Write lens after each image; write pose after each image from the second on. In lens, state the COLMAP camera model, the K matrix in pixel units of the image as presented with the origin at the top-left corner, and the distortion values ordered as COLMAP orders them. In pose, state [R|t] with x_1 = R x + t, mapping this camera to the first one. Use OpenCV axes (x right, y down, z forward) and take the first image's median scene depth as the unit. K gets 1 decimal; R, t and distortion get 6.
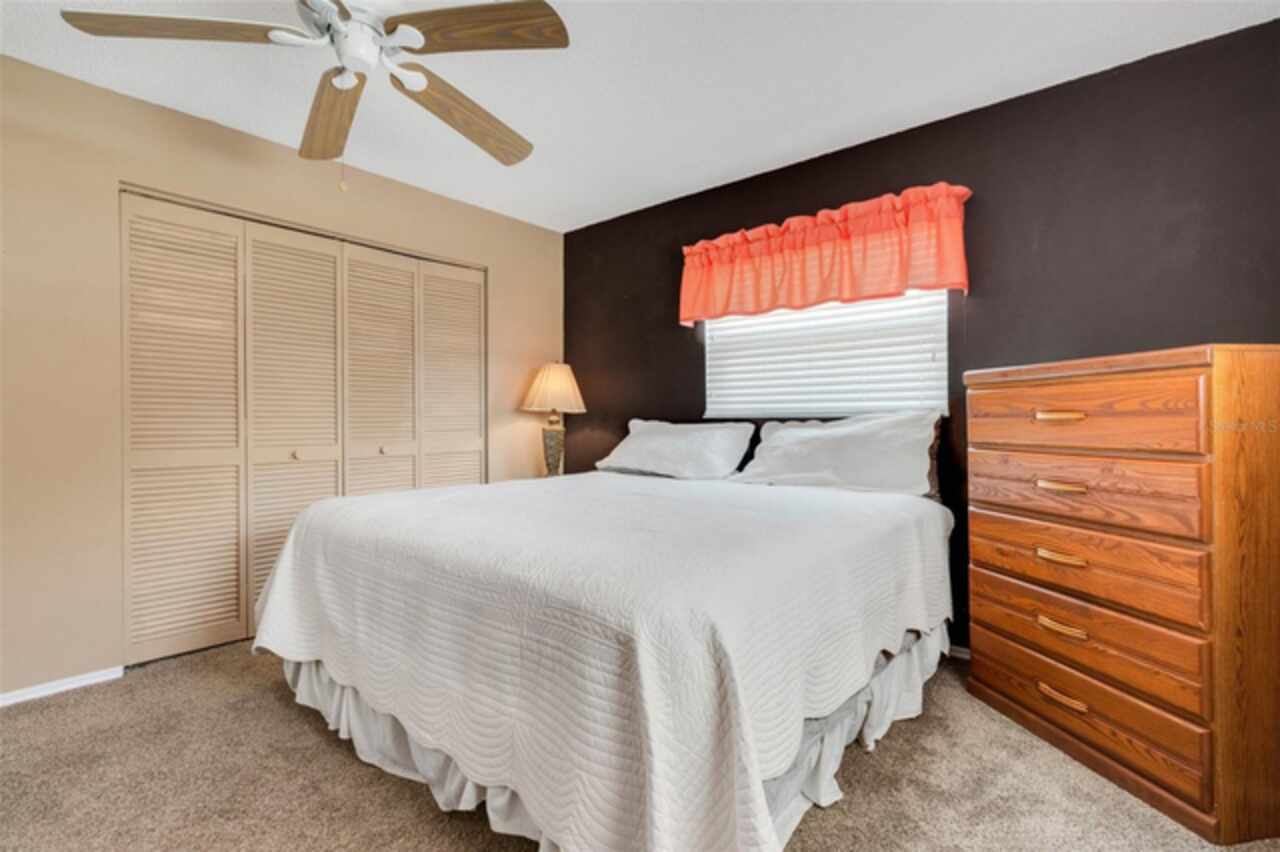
lens RADIAL K [[582.3, 0, 645.3], [0, 582.3, 425.7], [0, 0, 1]] dist [-0.002494, 0.000071]
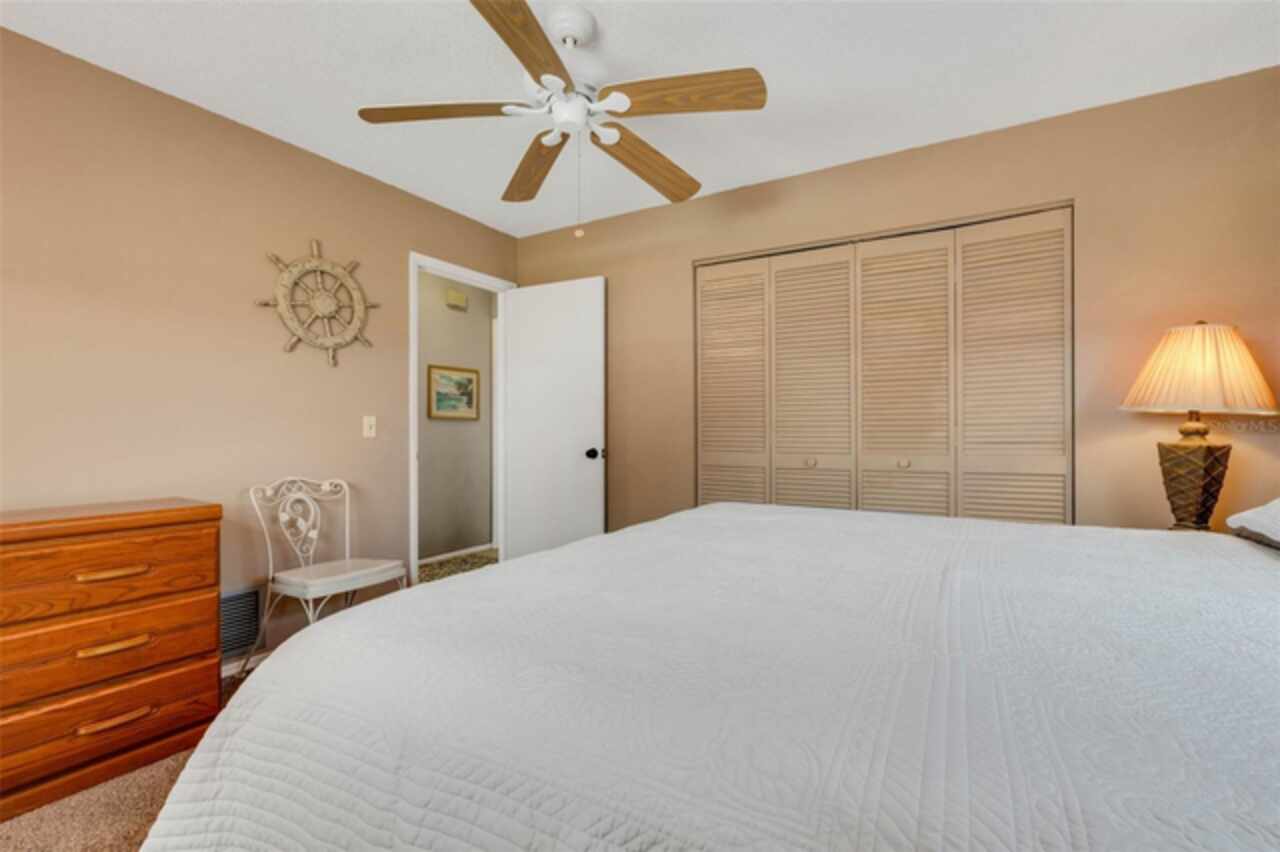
lens RADIAL K [[582.3, 0, 645.3], [0, 582.3, 425.7], [0, 0, 1]] dist [-0.002494, 0.000071]
pose [[0.189708, -0.006543, -0.981819, 0.321430], [-0.002919, 0.999970, -0.007227, -0.008660], [0.981836, 0.004237, 0.189683, 0.445944]]
